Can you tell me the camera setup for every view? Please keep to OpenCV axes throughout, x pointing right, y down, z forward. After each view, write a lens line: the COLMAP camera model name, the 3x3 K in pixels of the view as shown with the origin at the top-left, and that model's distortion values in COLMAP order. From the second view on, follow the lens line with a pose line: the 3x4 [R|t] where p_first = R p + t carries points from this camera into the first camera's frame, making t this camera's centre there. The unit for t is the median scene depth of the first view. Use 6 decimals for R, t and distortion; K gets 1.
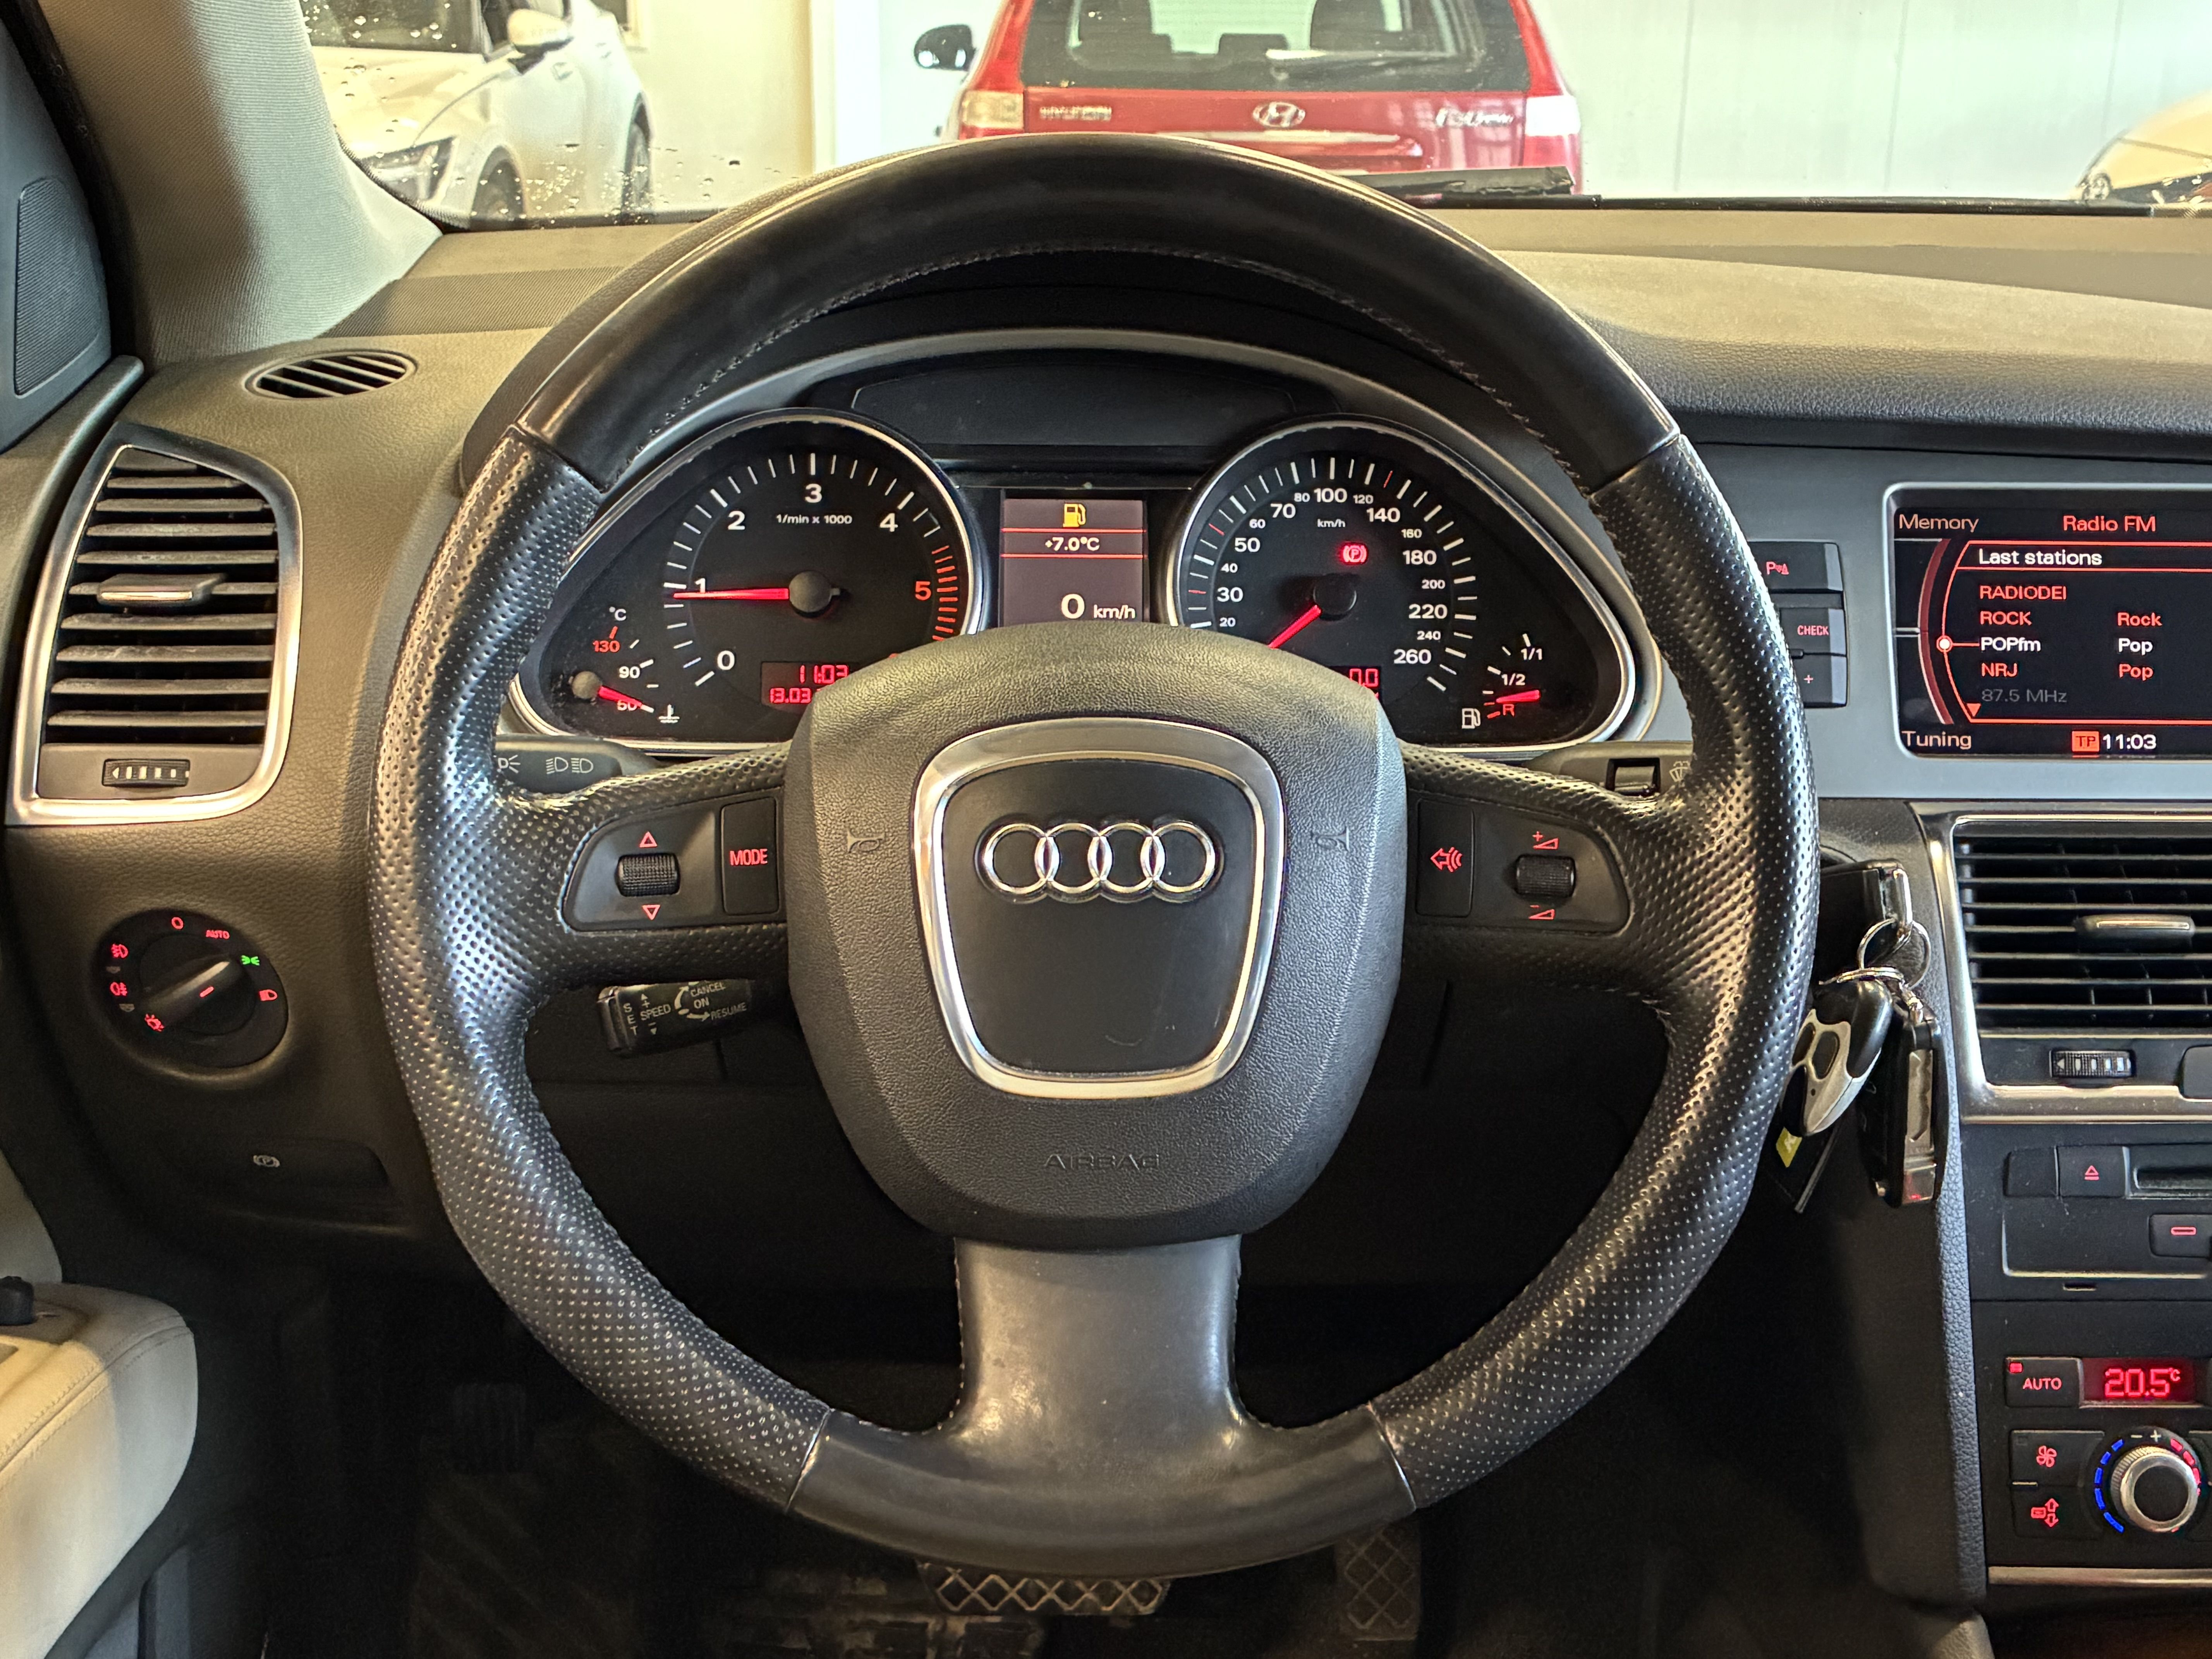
lens RADIAL K [[2677.1, 0, 1095.6], [0, 2677.1, 827.0], [0, 0, 1]] dist [0.201434, -0.778212]
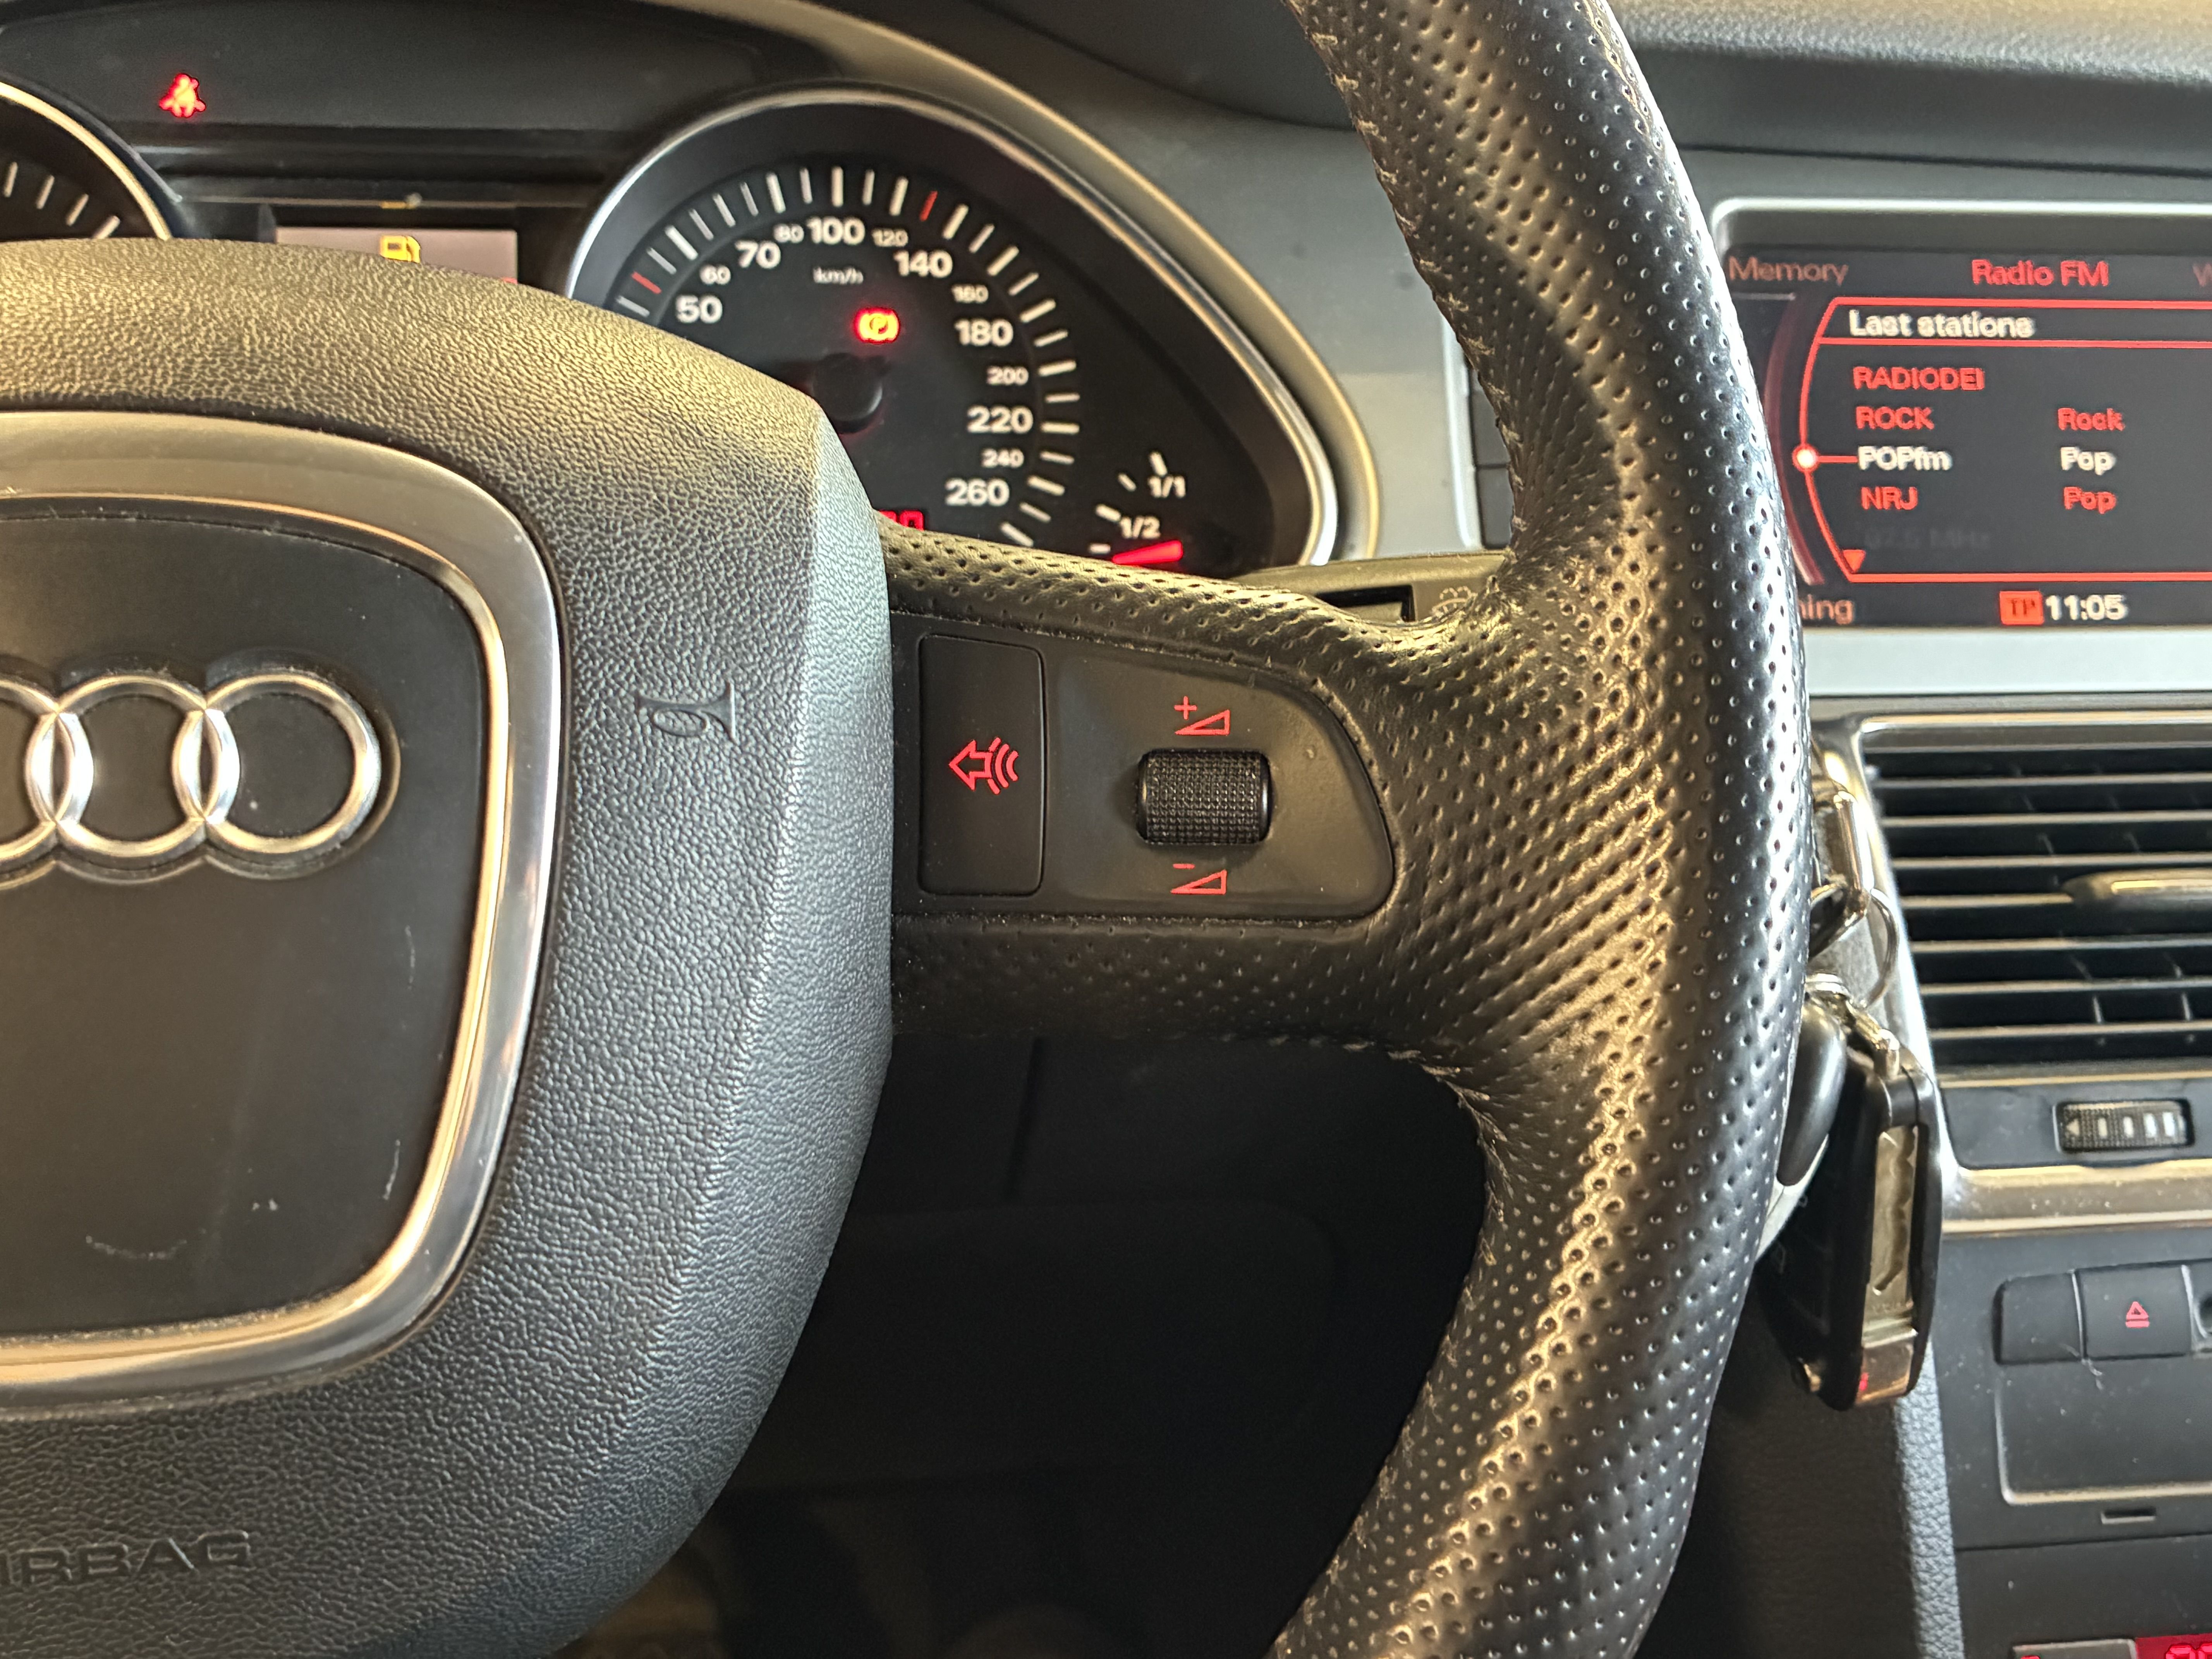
lens RADIAL K [[2407.3, 0, 1106.0], [0, 2407.3, 829.5], [0, 0, 1]] dist [0.144704, -0.446154]
pose [[0.991157, -0.026605, 0.130004, 0.081008], [0.028180, 0.999550, -0.010293, 0.022234], [-0.129671, 0.013866, 0.991460, 0.497214]]
